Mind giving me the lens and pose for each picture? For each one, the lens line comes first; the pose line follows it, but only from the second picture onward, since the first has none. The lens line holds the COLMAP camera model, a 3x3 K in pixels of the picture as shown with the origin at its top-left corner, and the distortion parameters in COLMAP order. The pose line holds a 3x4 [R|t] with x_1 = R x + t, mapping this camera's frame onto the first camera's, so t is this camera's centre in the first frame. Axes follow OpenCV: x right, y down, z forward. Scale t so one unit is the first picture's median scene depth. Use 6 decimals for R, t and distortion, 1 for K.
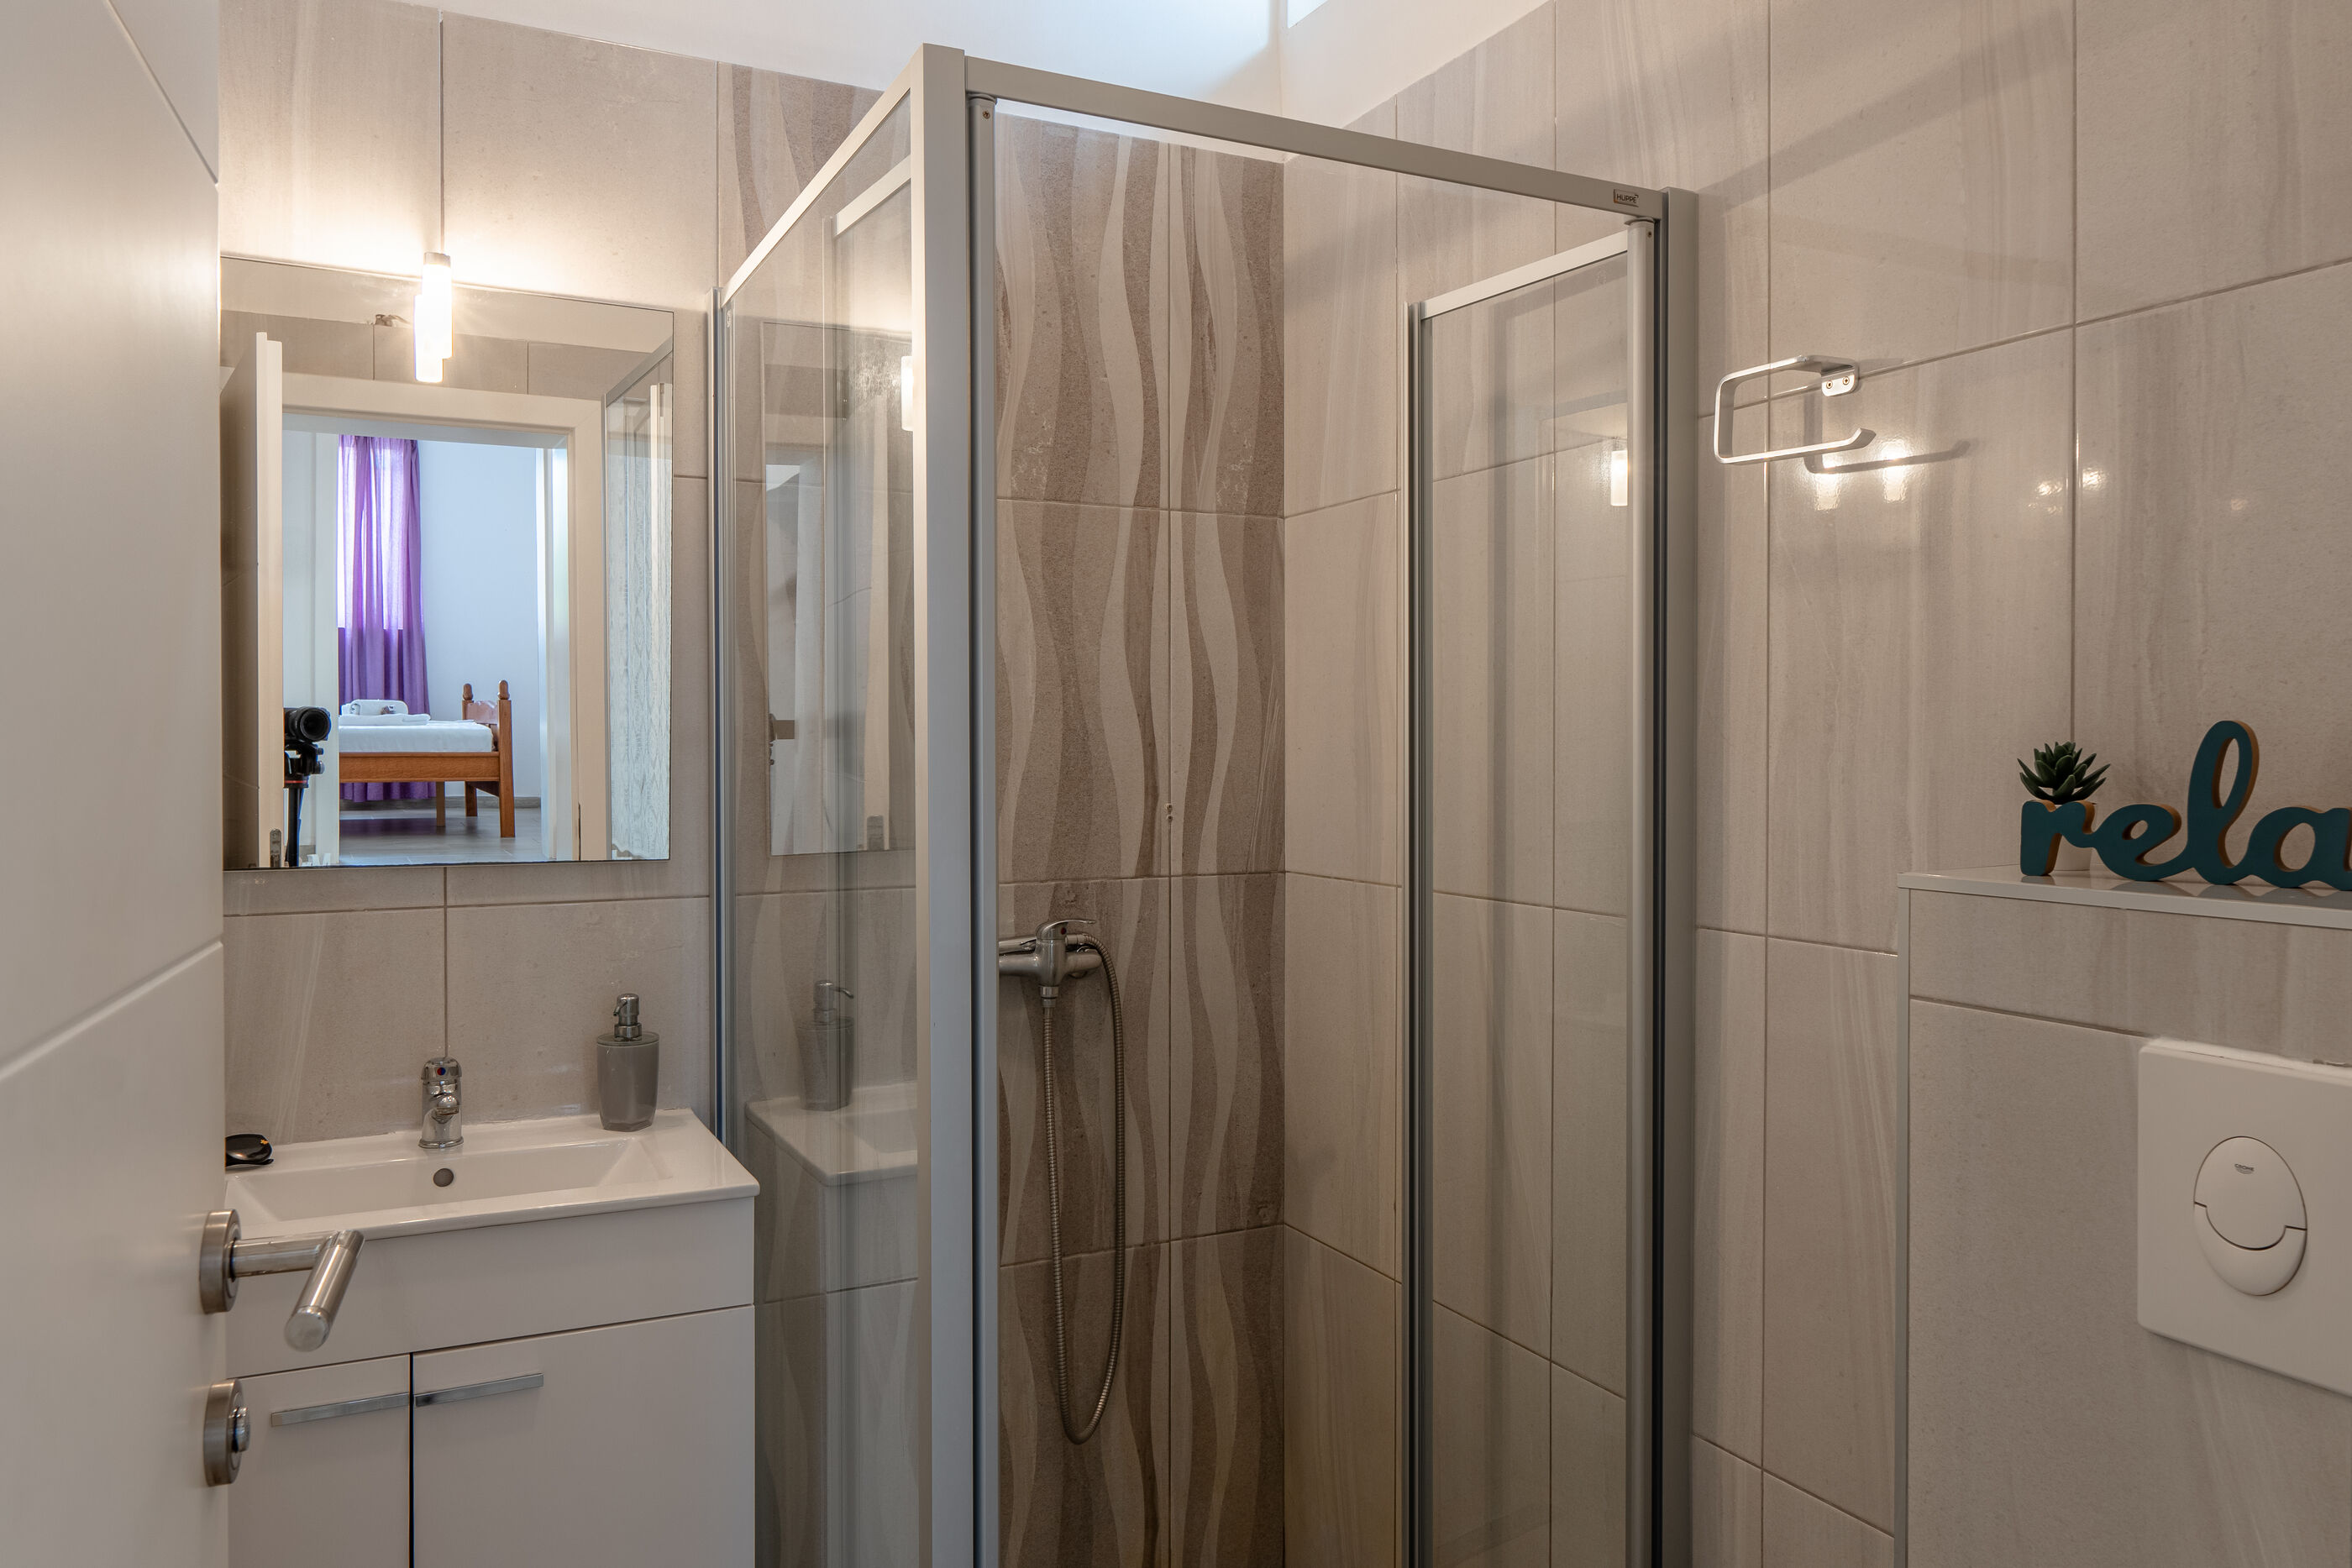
lens RADIAL K [[1661.7, 0, 1179.0], [0, 1661.7, 769.5], [0, 0, 1]] dist [0.003636, -0.008951]
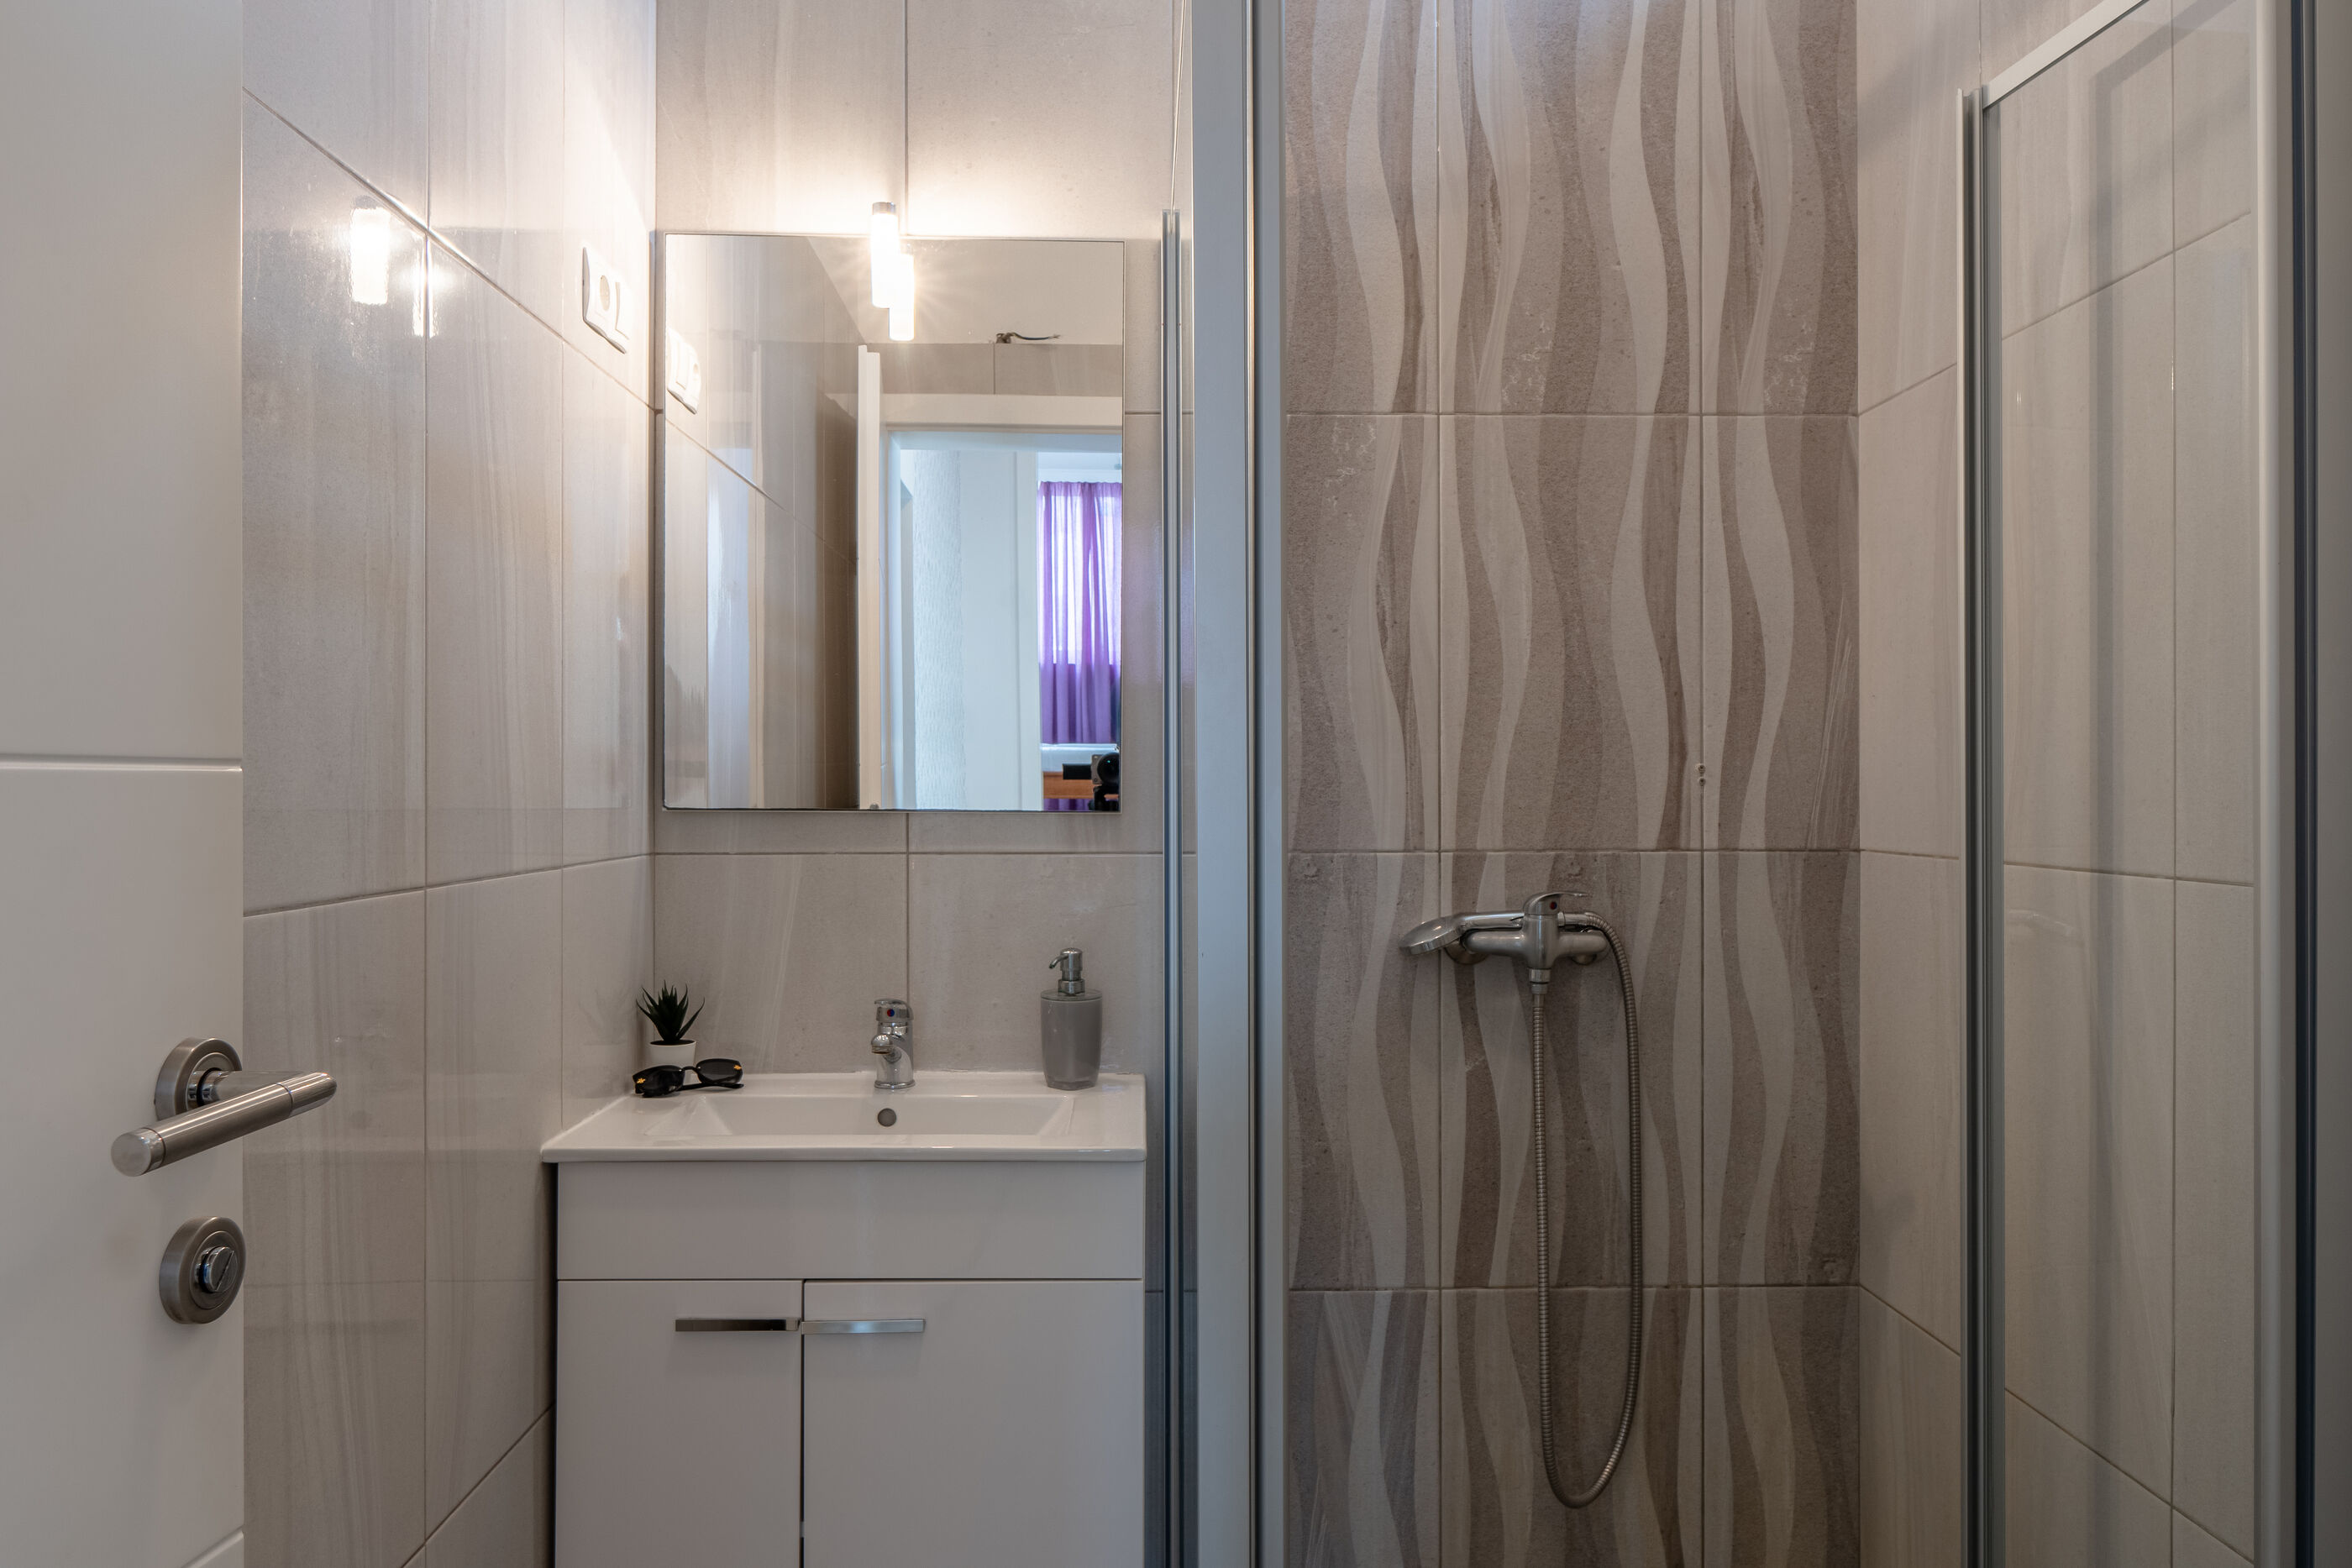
lens RADIAL K [[1661.7, 0, 1171.3], [0, 1661.7, 789.4], [0, 0, 1]] dist [0.003636, -0.008951]
pose [[0.901938, 0.000433, -0.431865, 0.118287], [-0.005547, 0.999929, -0.010583, 0.044845], [0.431830, 0.011940, 0.901876, 0.130060]]
